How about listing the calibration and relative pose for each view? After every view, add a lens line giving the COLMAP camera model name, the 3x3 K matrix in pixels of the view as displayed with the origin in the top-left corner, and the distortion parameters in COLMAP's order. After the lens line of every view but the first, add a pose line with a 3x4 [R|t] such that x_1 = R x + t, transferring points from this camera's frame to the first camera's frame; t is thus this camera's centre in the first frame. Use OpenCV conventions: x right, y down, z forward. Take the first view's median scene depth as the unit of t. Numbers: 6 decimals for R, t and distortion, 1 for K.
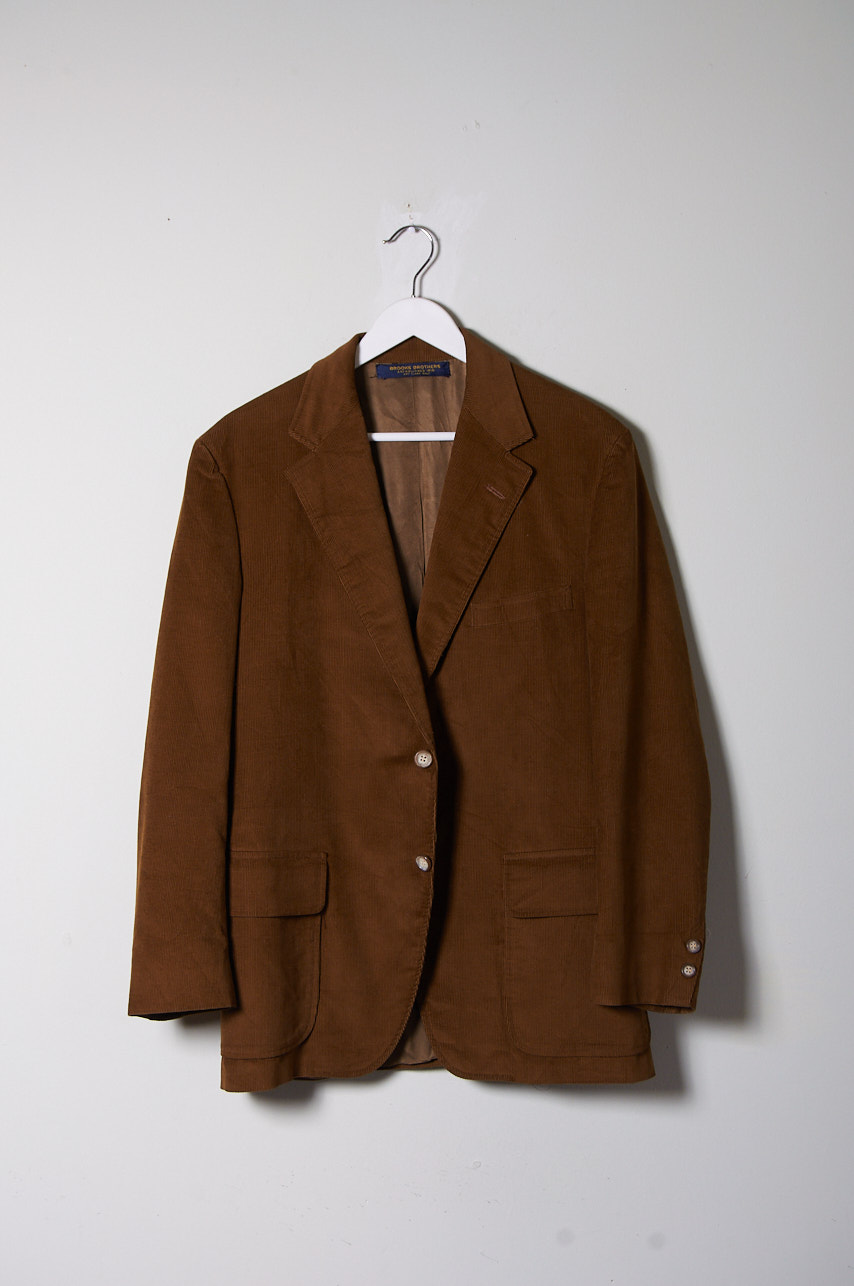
lens RADIAL K [[2285.6, 0, 435.5], [0, 2285.6, 649.6], [0, 0, 1]] dist [-0.043002, 0.000000]
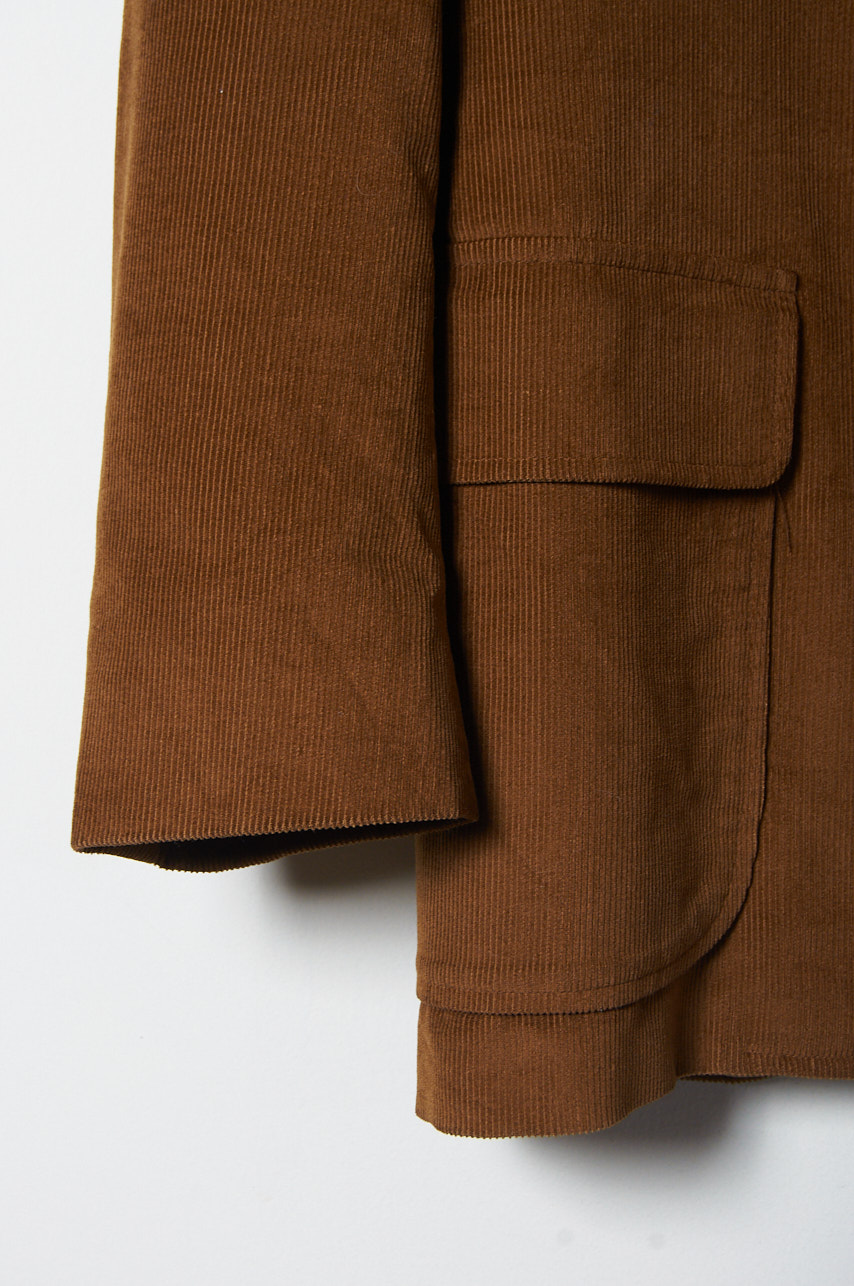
lens RADIAL K [[2285.6, 0, 422.2], [0, 2285.6, 635.9], [0, 0, 1]] dist [-0.043002, 0.000000]
pose [[0.995915, 0.000861, -0.090294, -0.069038], [0.003490, 0.998840, 0.048019, 0.121641], [0.090231, -0.048137, 0.994757, 0.731063]]
